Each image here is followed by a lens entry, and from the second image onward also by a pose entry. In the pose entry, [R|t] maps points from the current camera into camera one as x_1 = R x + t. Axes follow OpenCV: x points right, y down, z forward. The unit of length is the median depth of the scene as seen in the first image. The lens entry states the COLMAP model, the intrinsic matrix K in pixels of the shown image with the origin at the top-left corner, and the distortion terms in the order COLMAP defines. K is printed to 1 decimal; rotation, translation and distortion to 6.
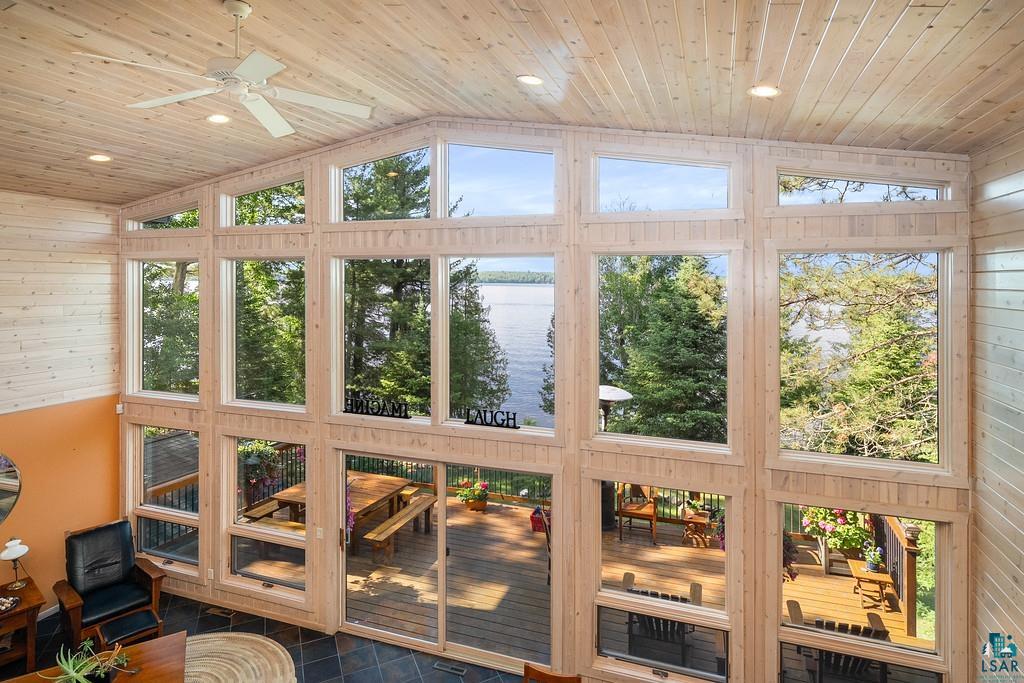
lens RADIAL K [[473.4, 0, 510.0], [0, 473.4, 327.2], [0, 0, 1]] dist [-0.001764, 0.000204]
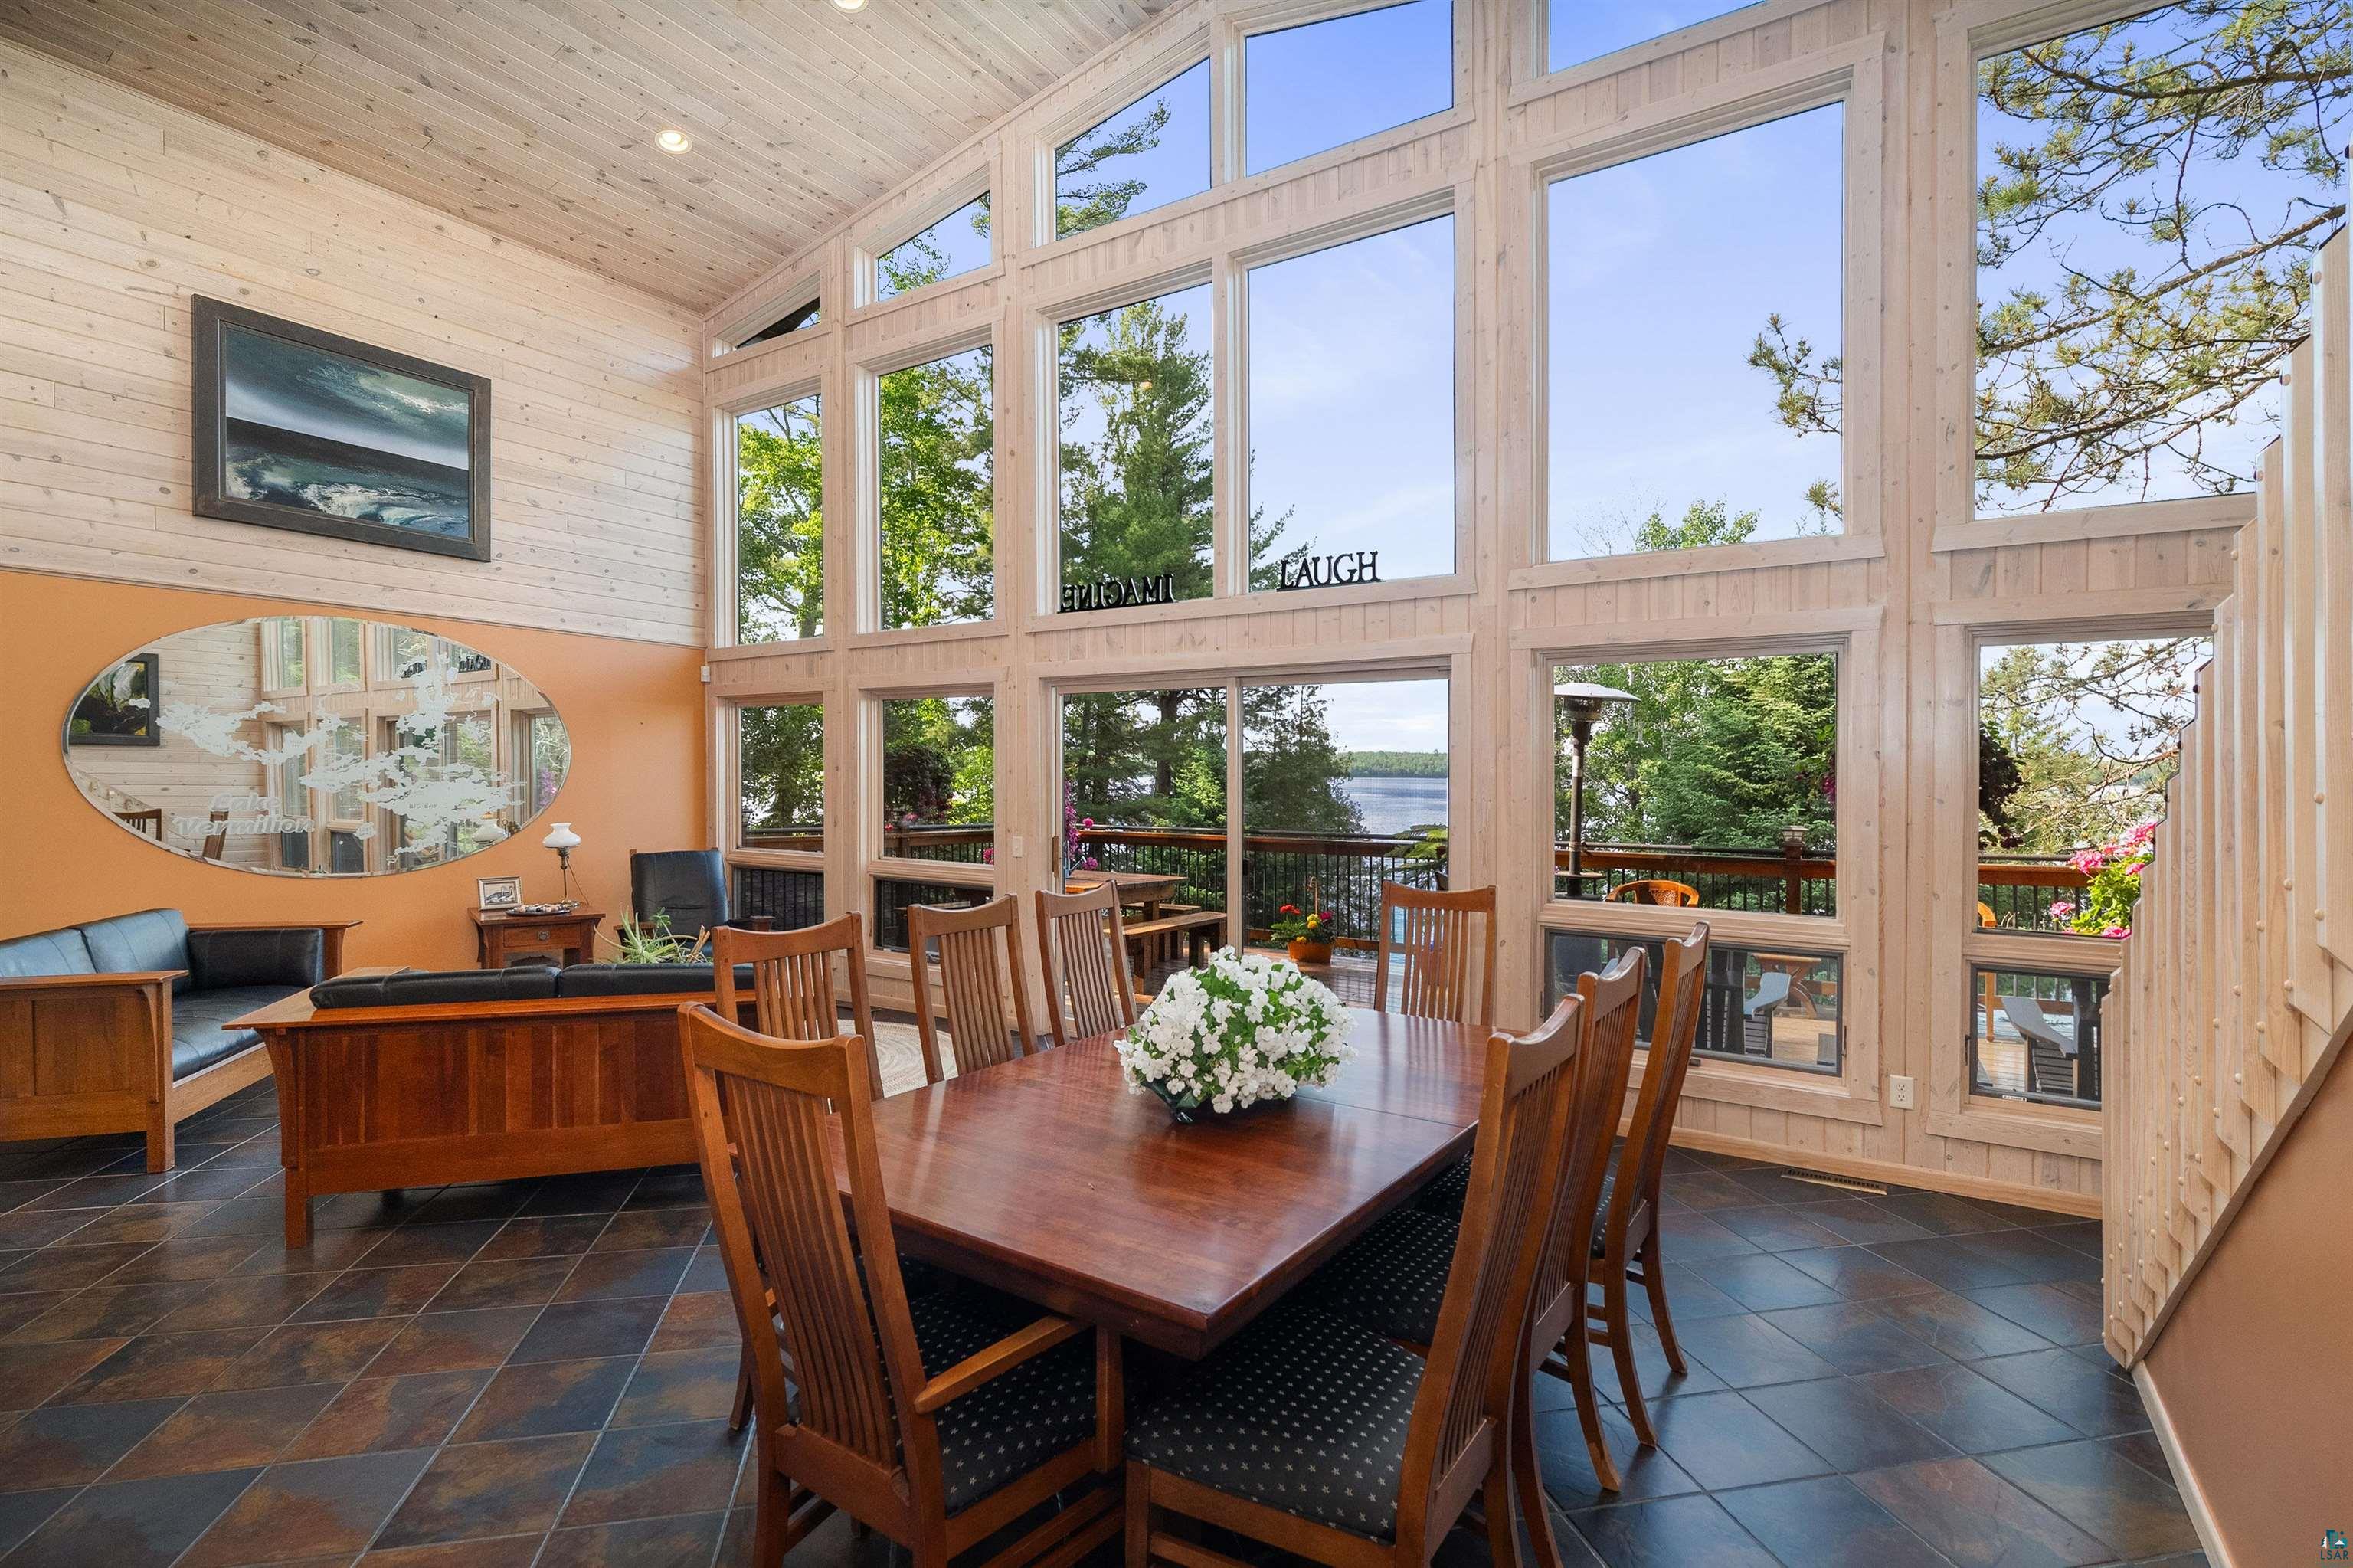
lens RADIAL K [[934.0, 0, 1176.5], [0, 934.0, 784.0], [0, 0, 1]] dist [0.000144, 0.000613]
pose [[0.974841, 0.003940, -0.222867, 0.026068], [-0.000847, 0.999902, 0.013970, 0.400767], [0.222900, -0.013430, 0.974749, -0.028040]]
